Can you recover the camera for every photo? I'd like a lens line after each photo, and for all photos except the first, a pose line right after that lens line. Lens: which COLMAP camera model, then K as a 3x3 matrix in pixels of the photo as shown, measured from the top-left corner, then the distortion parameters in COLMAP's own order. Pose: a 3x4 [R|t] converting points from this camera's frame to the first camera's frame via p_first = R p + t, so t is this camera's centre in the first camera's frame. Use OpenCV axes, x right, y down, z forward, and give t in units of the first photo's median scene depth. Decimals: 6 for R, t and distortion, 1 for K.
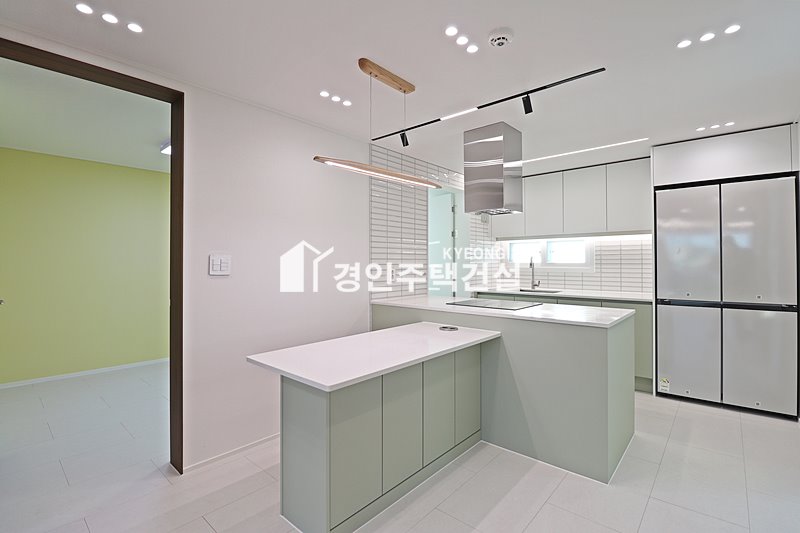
lens RADIAL K [[371.8, 0, 397.5], [0, 371.8, 259.8], [0, 0, 1]] dist [-0.004776, -0.010943]
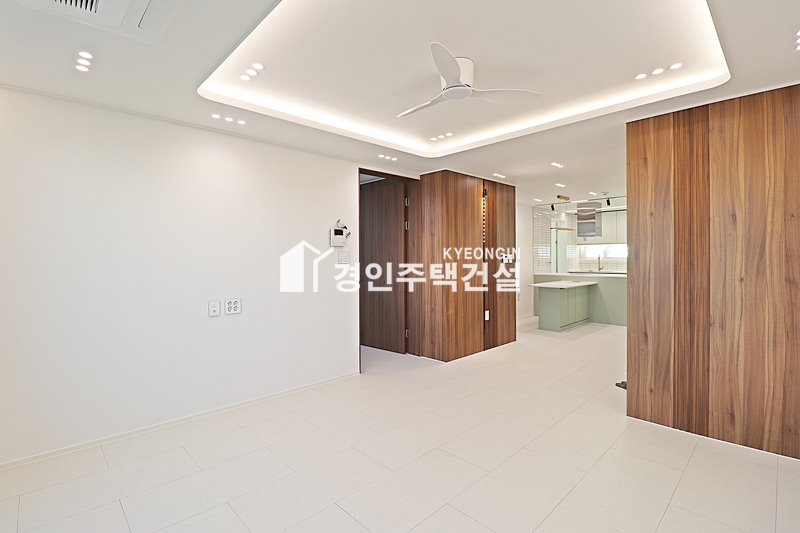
lens RADIAL K [[371.8, 0, 394.9], [0, 371.8, 261.7], [0, 0, 1]] dist [-0.004776, -0.010943]
pose [[0.996276, -0.004892, -0.086079, -0.743856], [0.006649, 0.999775, 0.020136, -0.019279], [0.085962, -0.020633, 0.996085, -1.424524]]
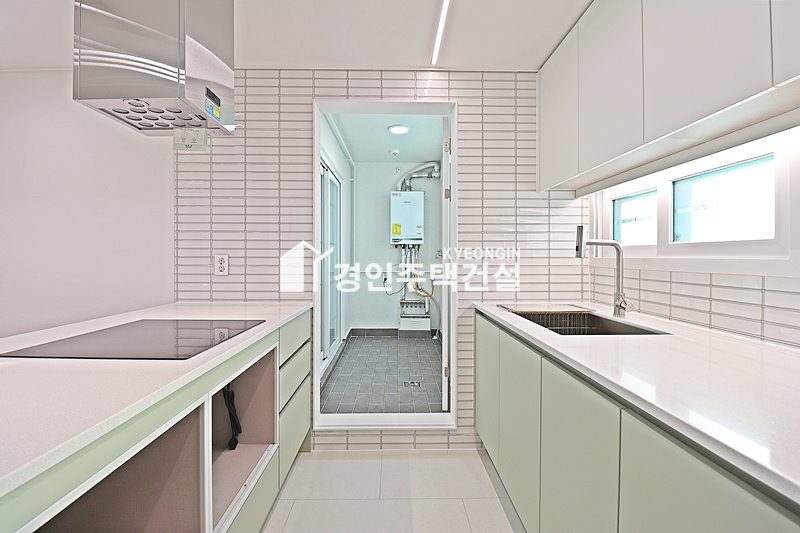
lens RADIAL K [[371.8, 0, 393.9], [0, 371.8, 261.1], [0, 0, 1]] dist [-0.004776, -0.010943]
pose [[0.669845, 0.010417, -0.742428, 0.693493], [0.002331, 0.999867, 0.016132, 0.025796], [0.742498, -0.012537, 0.669731, 0.839693]]
